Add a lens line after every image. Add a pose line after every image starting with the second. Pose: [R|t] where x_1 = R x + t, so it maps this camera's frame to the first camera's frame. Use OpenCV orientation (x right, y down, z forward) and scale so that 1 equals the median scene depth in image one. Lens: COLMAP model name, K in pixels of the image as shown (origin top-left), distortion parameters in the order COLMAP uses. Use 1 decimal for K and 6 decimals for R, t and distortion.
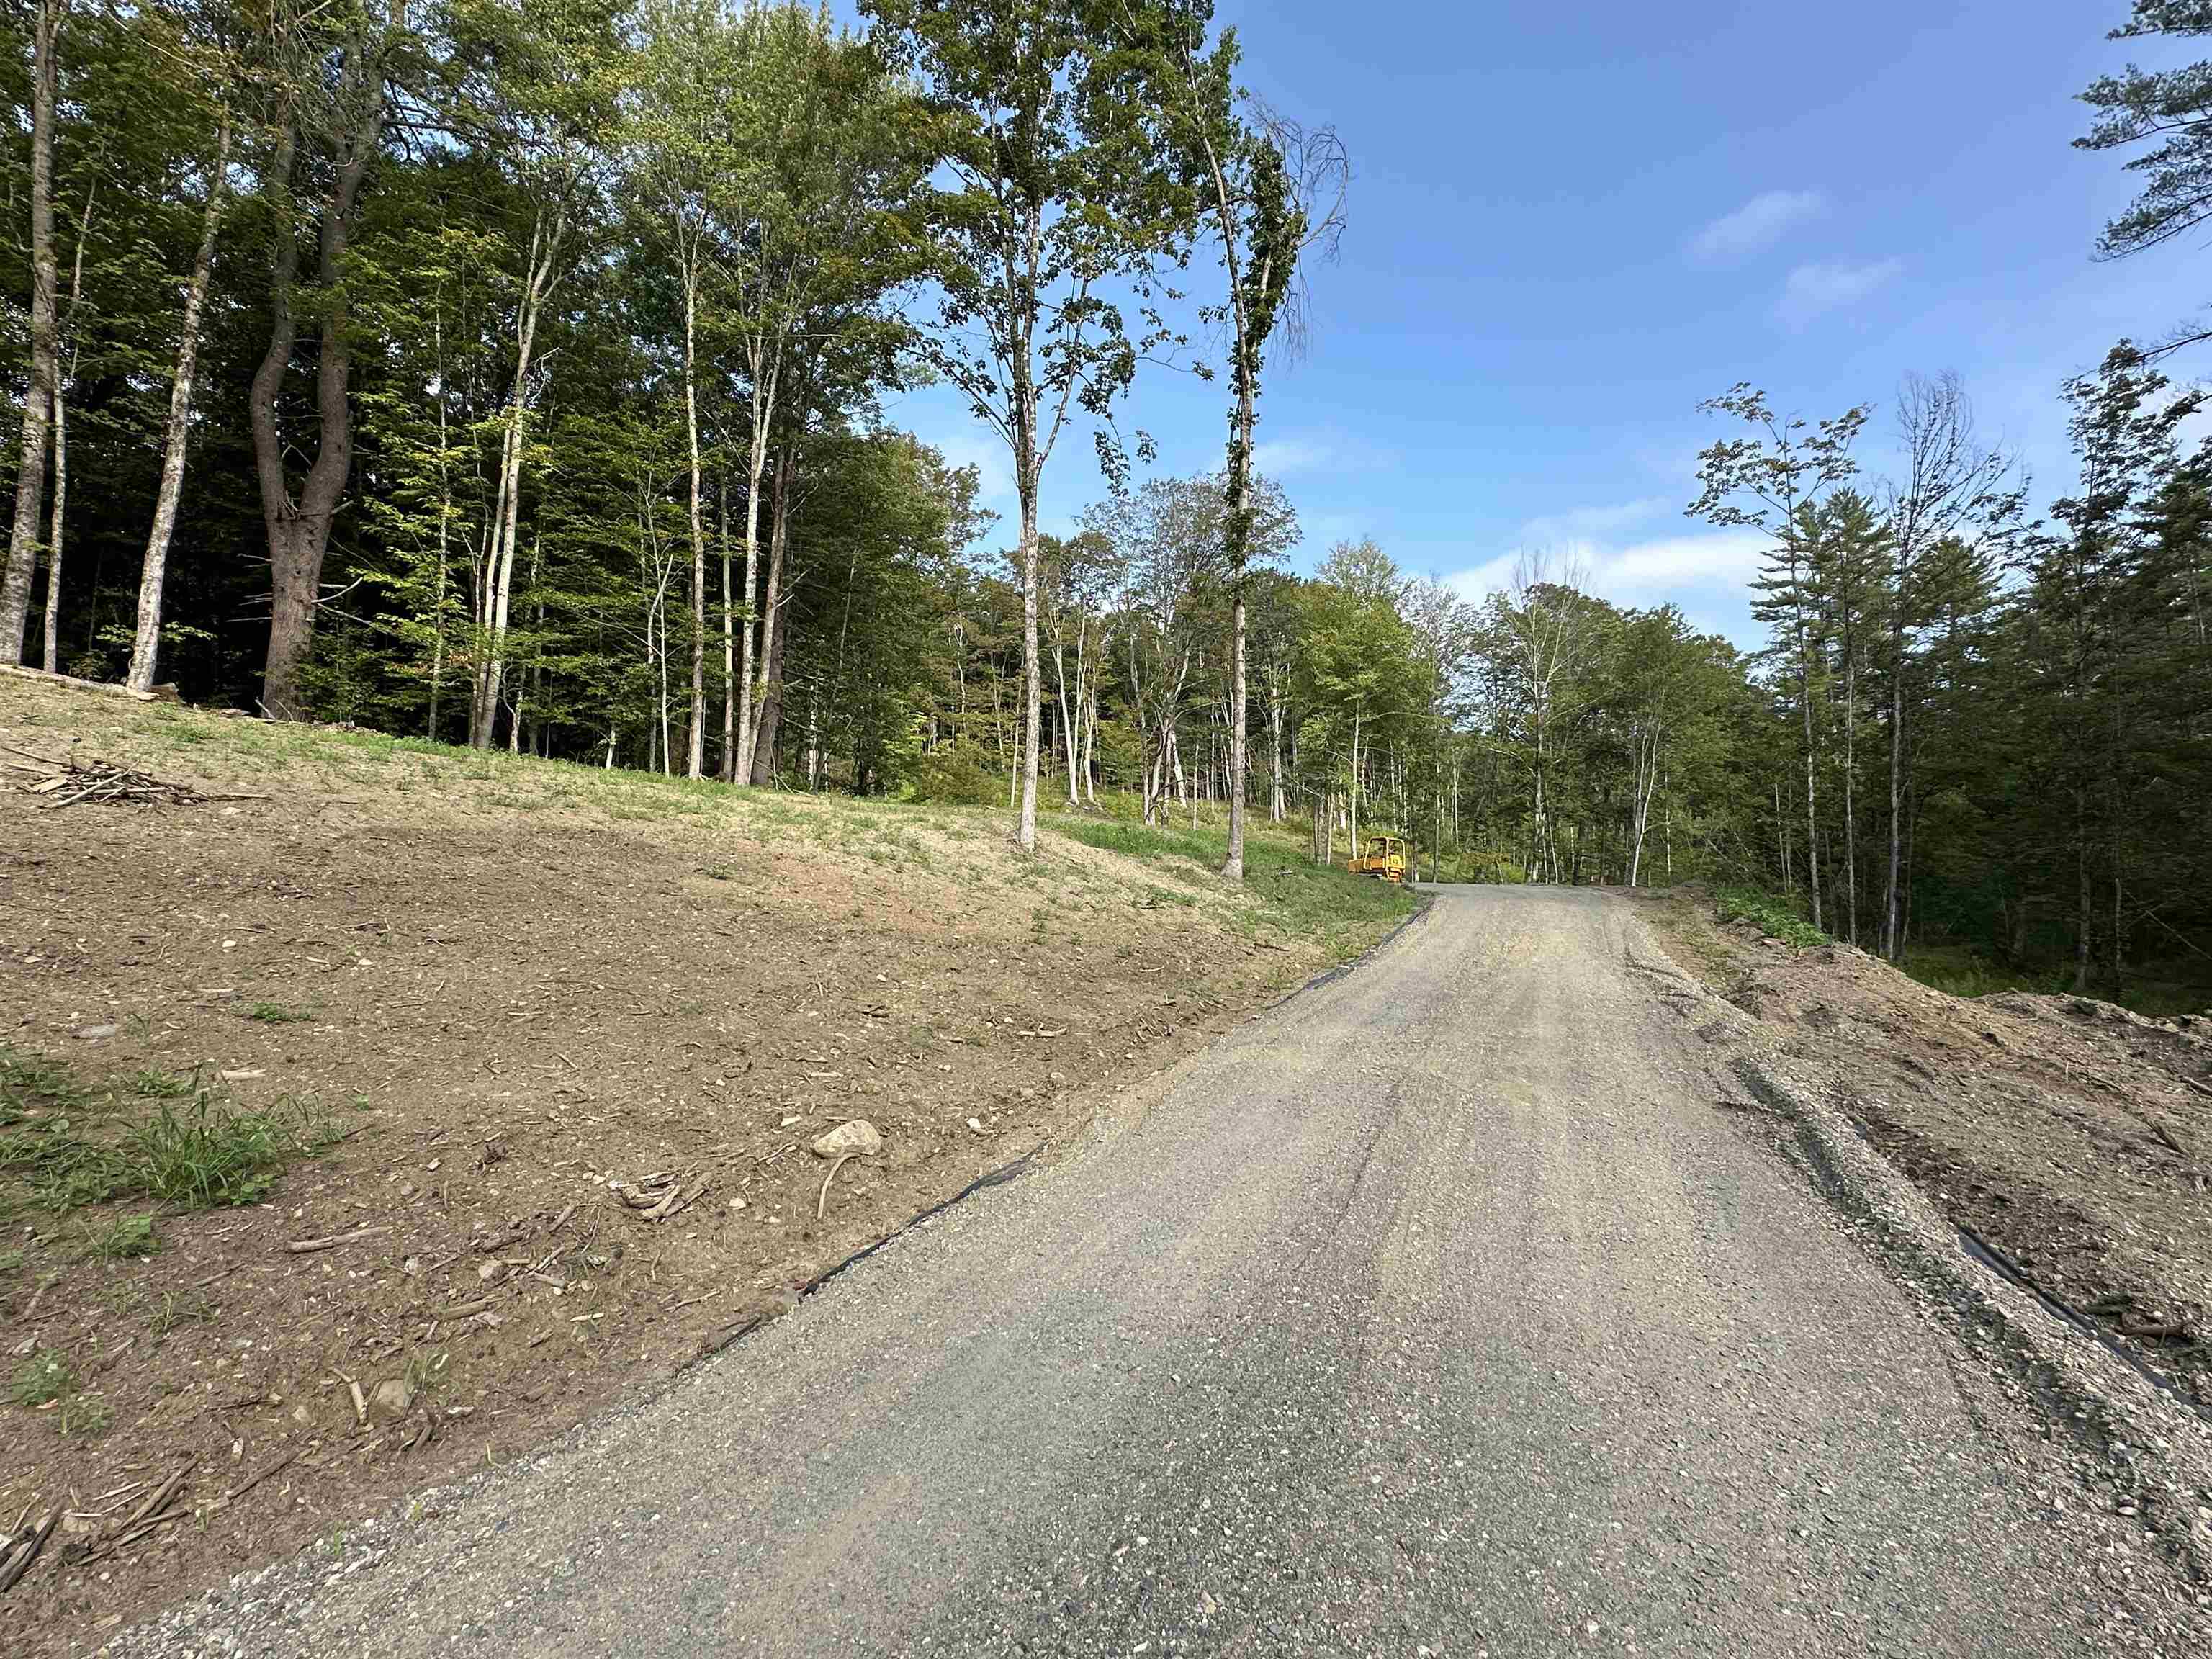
lens RADIAL K [[1038.9, 0, 1102.9], [0, 1038.9, 823.8], [0, 0, 1]] dist [-0.003331, 0.000606]
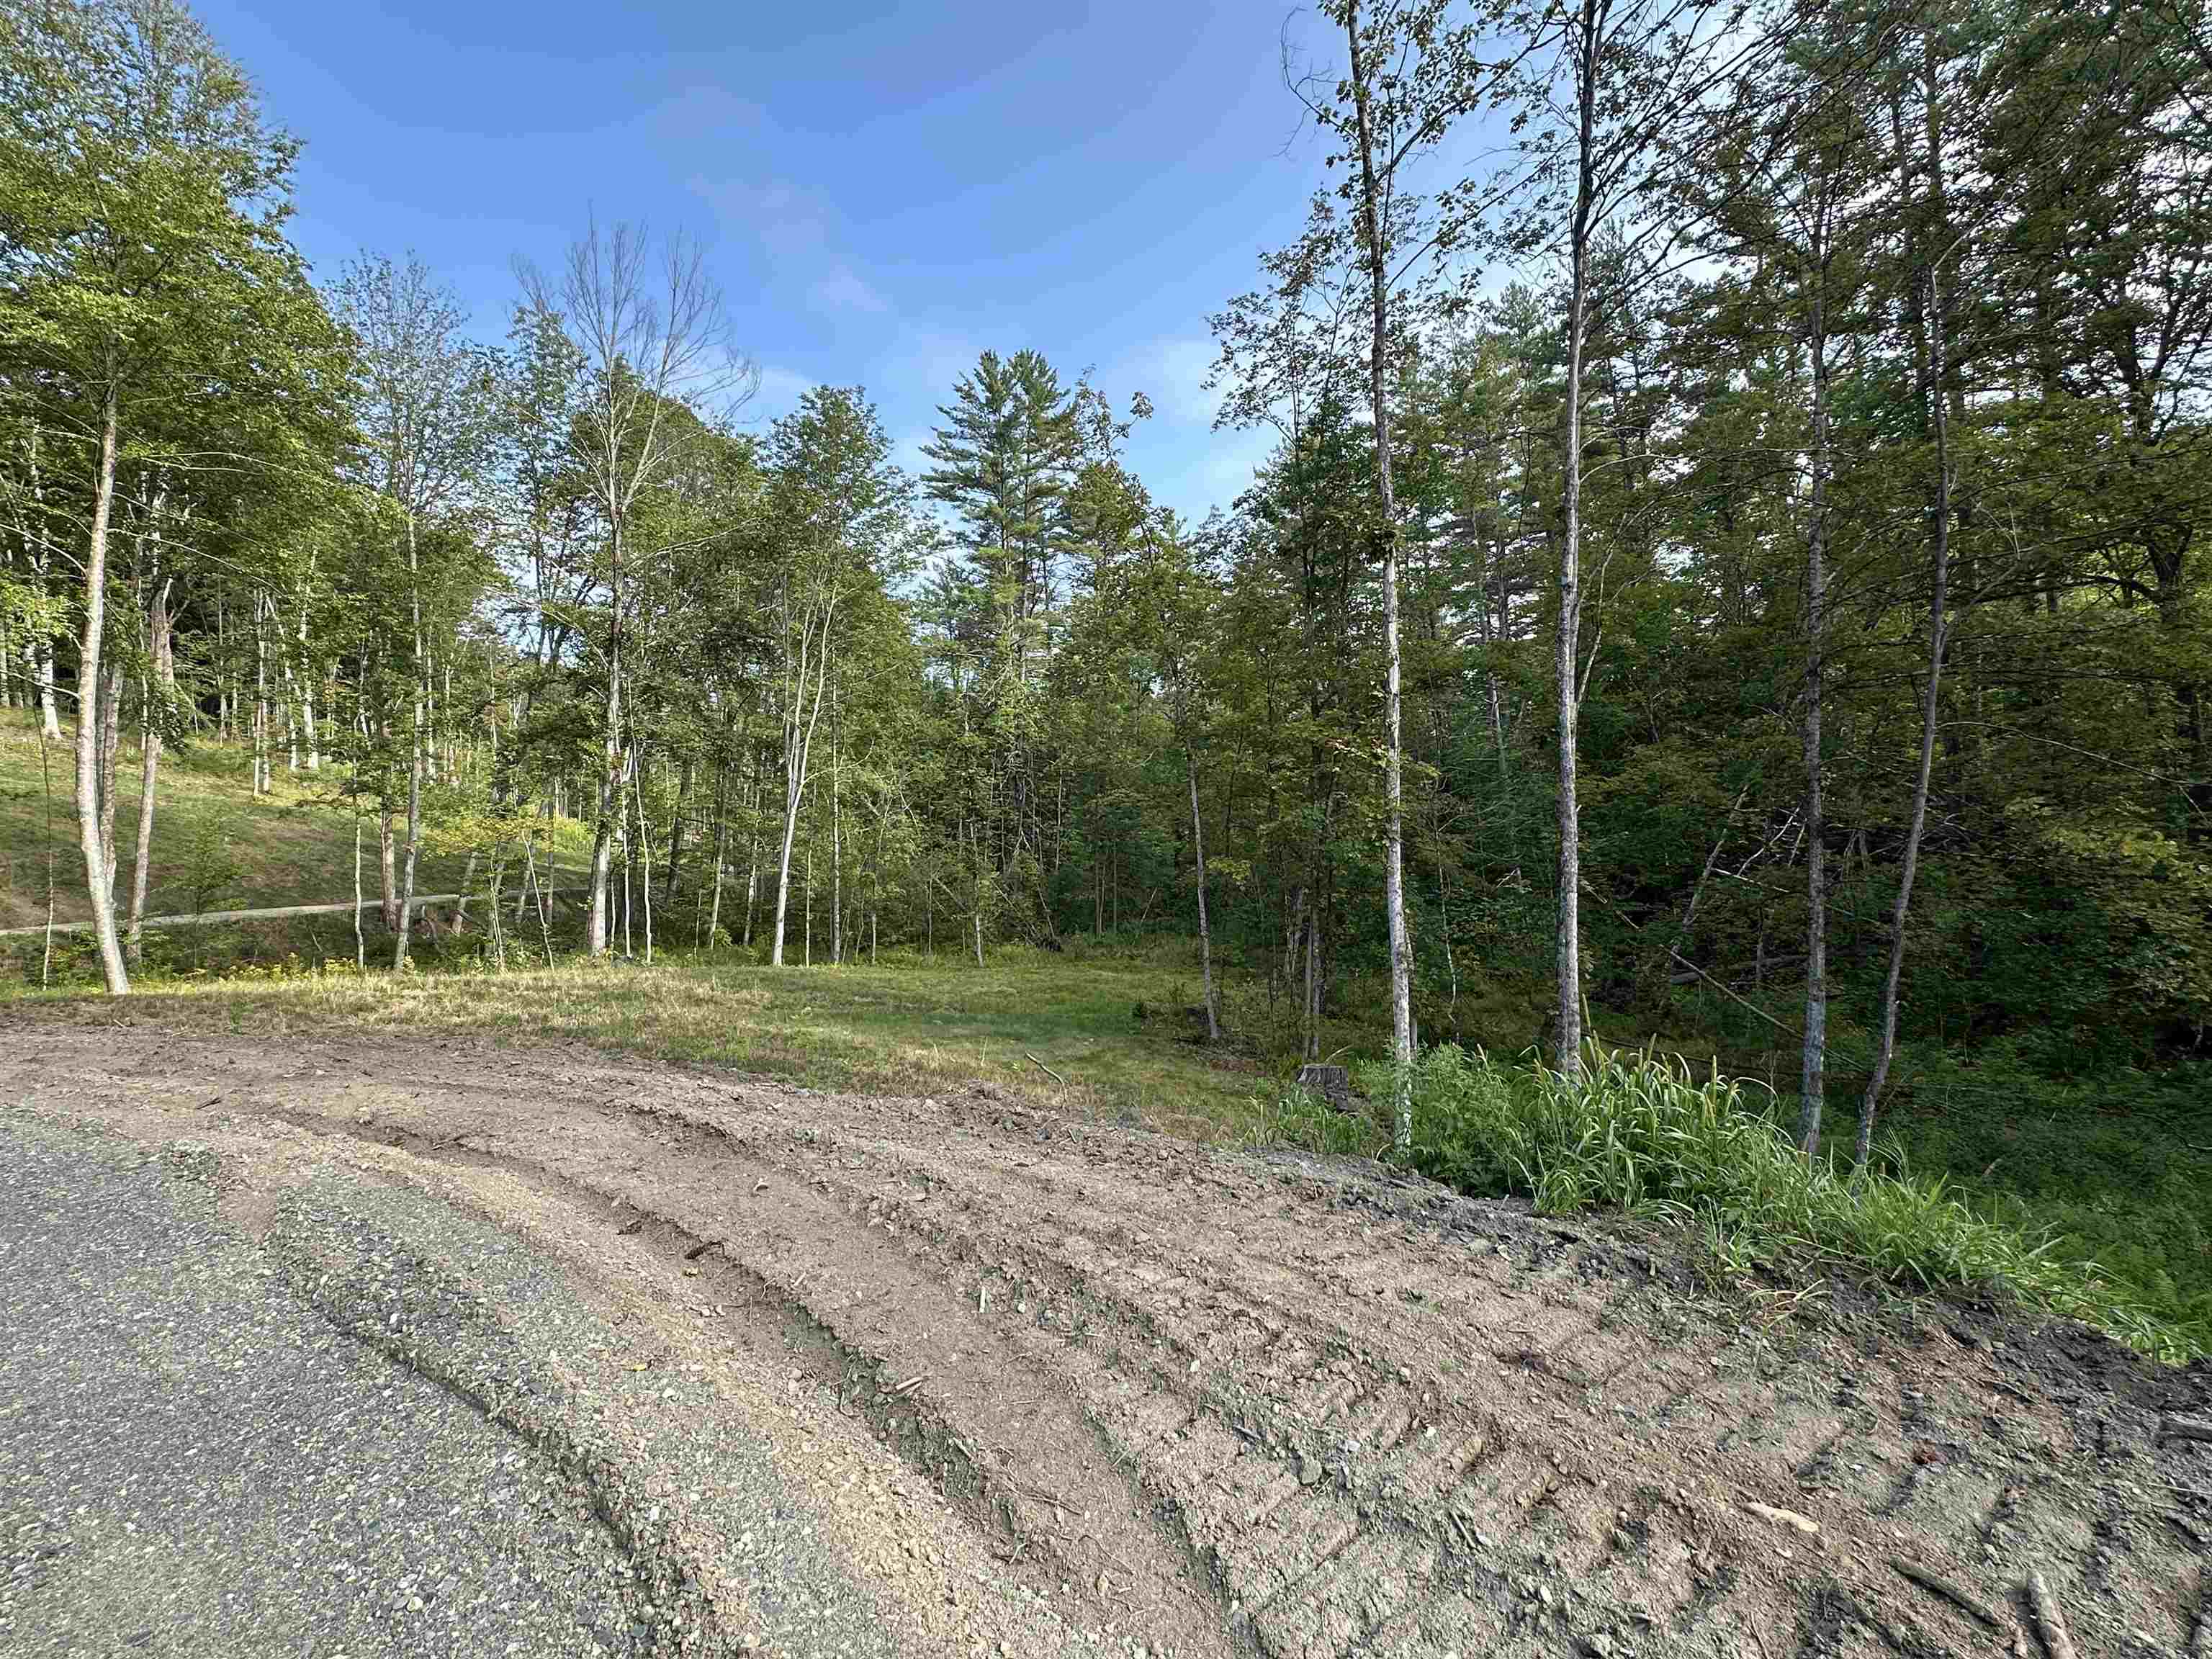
lens RADIAL K [[1038.9, 0, 1102.9], [0, 1038.9, 823.8], [0, 0, 1]] dist [-0.003331, 0.000606]
pose [[0.679537, 0.004033, 0.733630, 0.117434], [-0.034794, 0.999037, 0.026735, 0.004750], [-0.732816, -0.043693, 0.679023, 0.264837]]
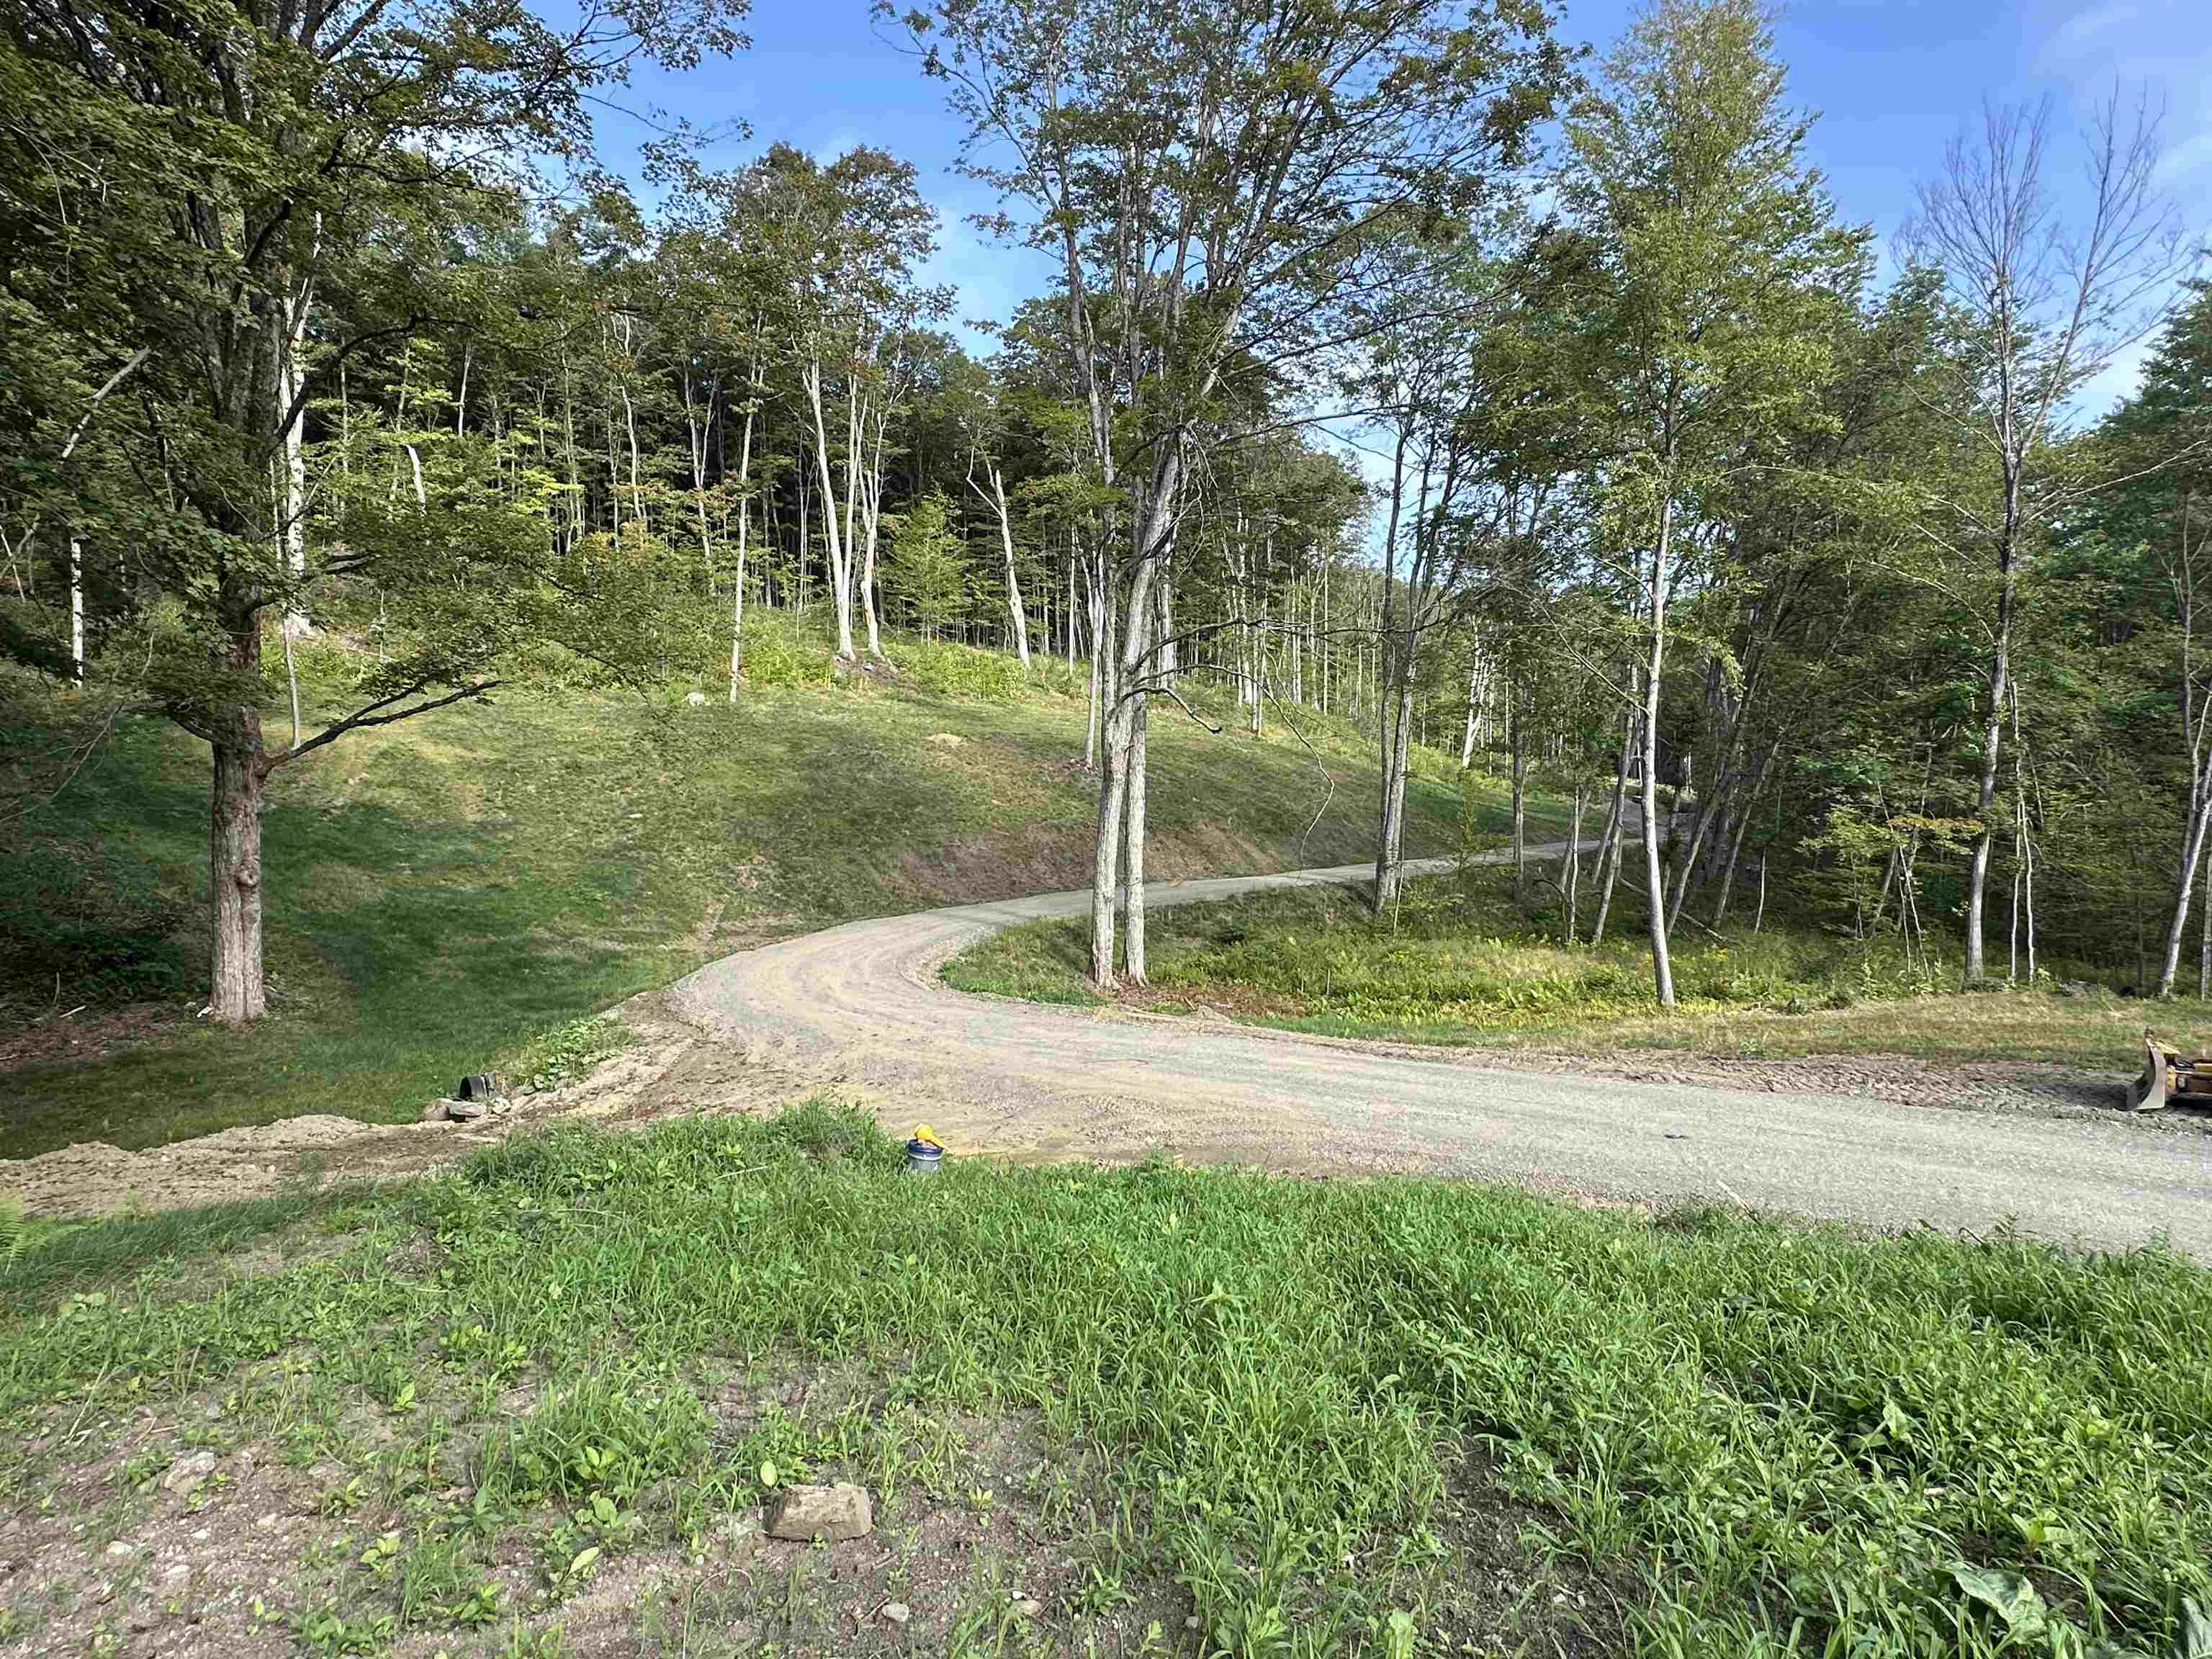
lens RADIAL K [[1220.5, 0, 1095.2], [0, 1220.5, 826.8], [0, 0, 1]] dist [0.002600, 0.000115]
pose [[0.977097, -0.003748, 0.212761, -0.036341], [-0.022417, 0.992468, 0.120433, -0.011537], [-0.211610, -0.122444, 0.969654, 0.314185]]
